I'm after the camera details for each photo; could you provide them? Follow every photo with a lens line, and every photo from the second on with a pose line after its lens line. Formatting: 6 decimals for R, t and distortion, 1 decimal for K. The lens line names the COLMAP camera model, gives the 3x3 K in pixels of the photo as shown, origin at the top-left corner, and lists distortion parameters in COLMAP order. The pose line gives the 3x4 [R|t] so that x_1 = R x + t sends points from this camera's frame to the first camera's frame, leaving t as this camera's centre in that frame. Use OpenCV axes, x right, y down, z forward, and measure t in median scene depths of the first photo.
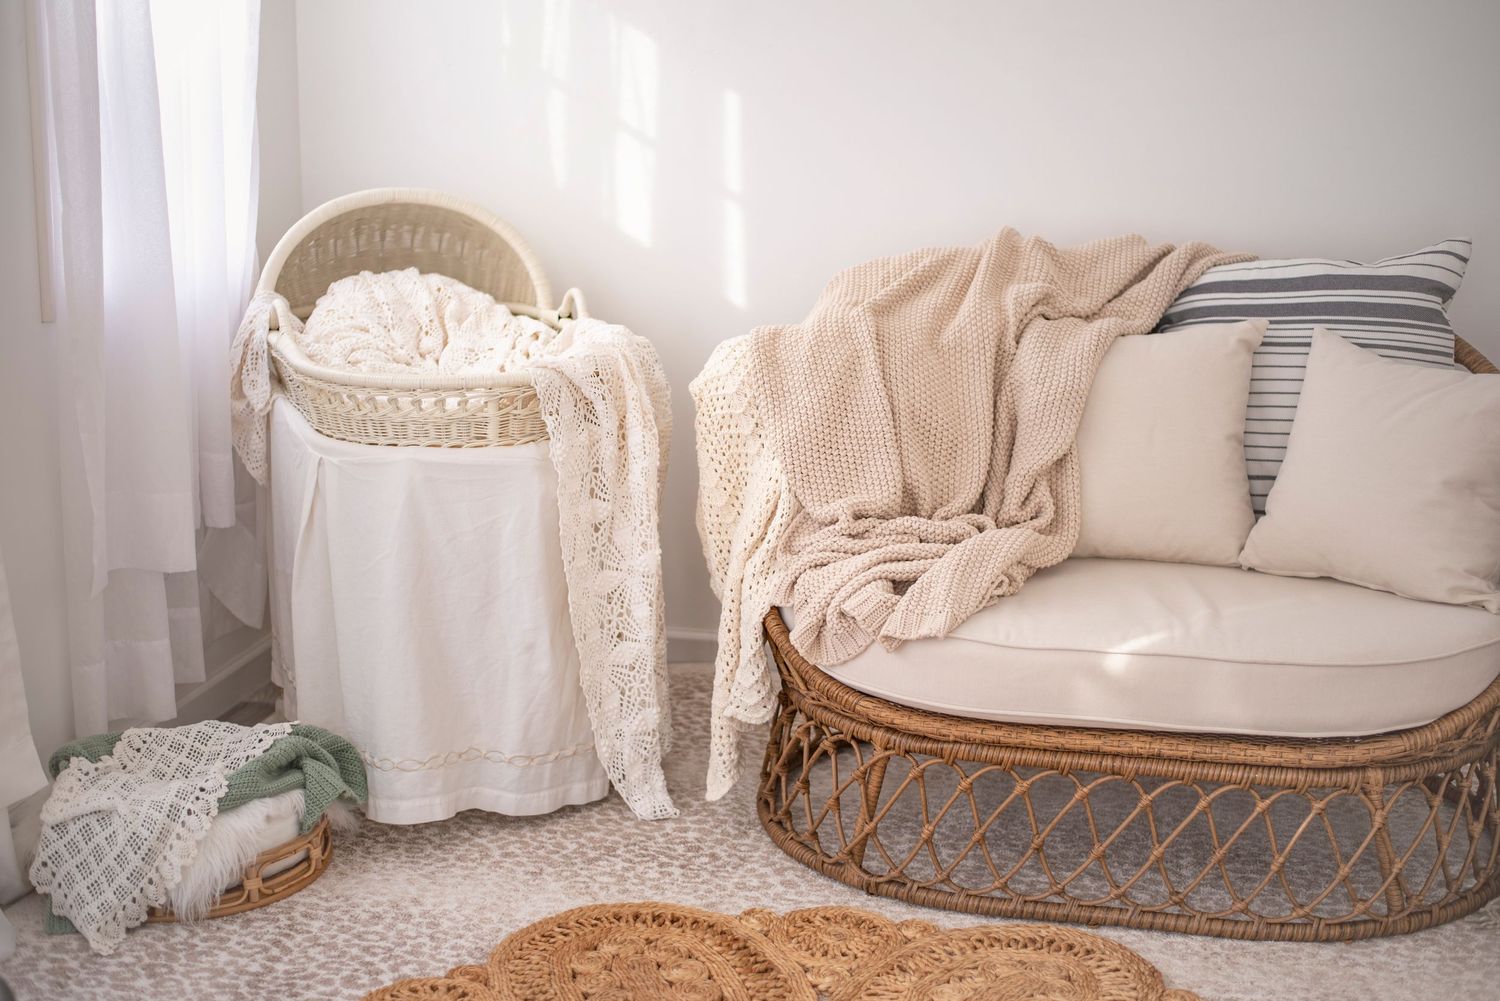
lens RADIAL K [[2214.1, 0, 746.8], [0, 2214.1, 507.1], [0, 0, 1]] dist [-0.097351, 0.000000]
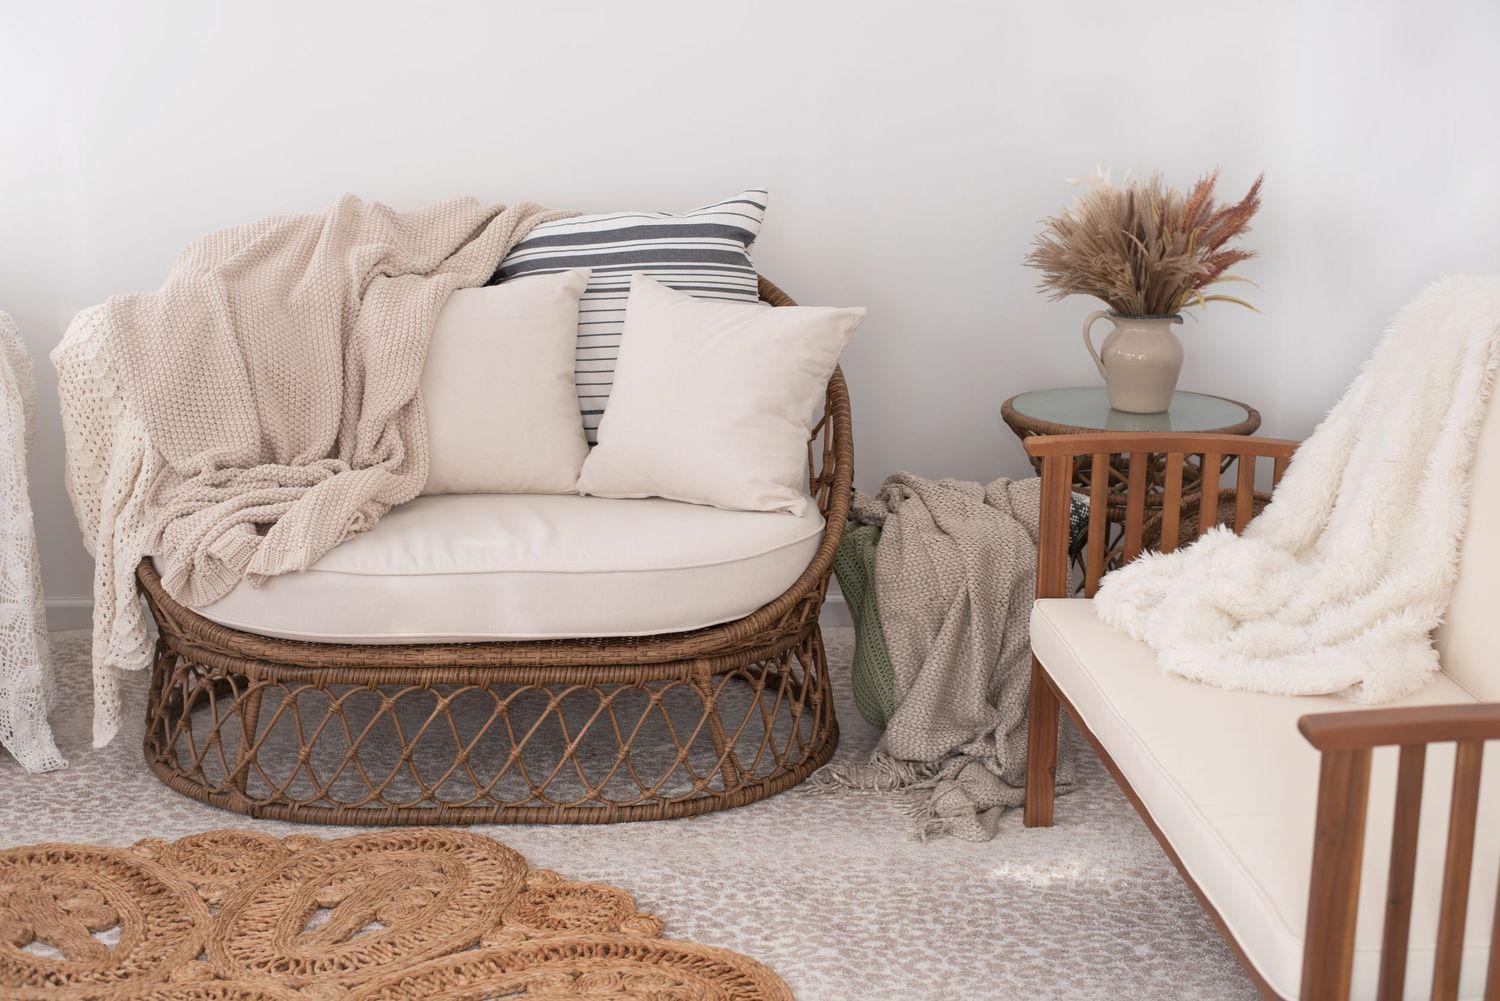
lens RADIAL K [[2214.1, 0, 749.9], [0, 2214.1, 499.7], [0, 0, 1]] dist [-0.097351, 0.000000]
pose [[0.961269, -0.064623, 0.267928, 0.011126], [0.063686, 0.997895, 0.012195, 0.024530], [-0.268152, 0.005341, 0.963362, -0.096437]]
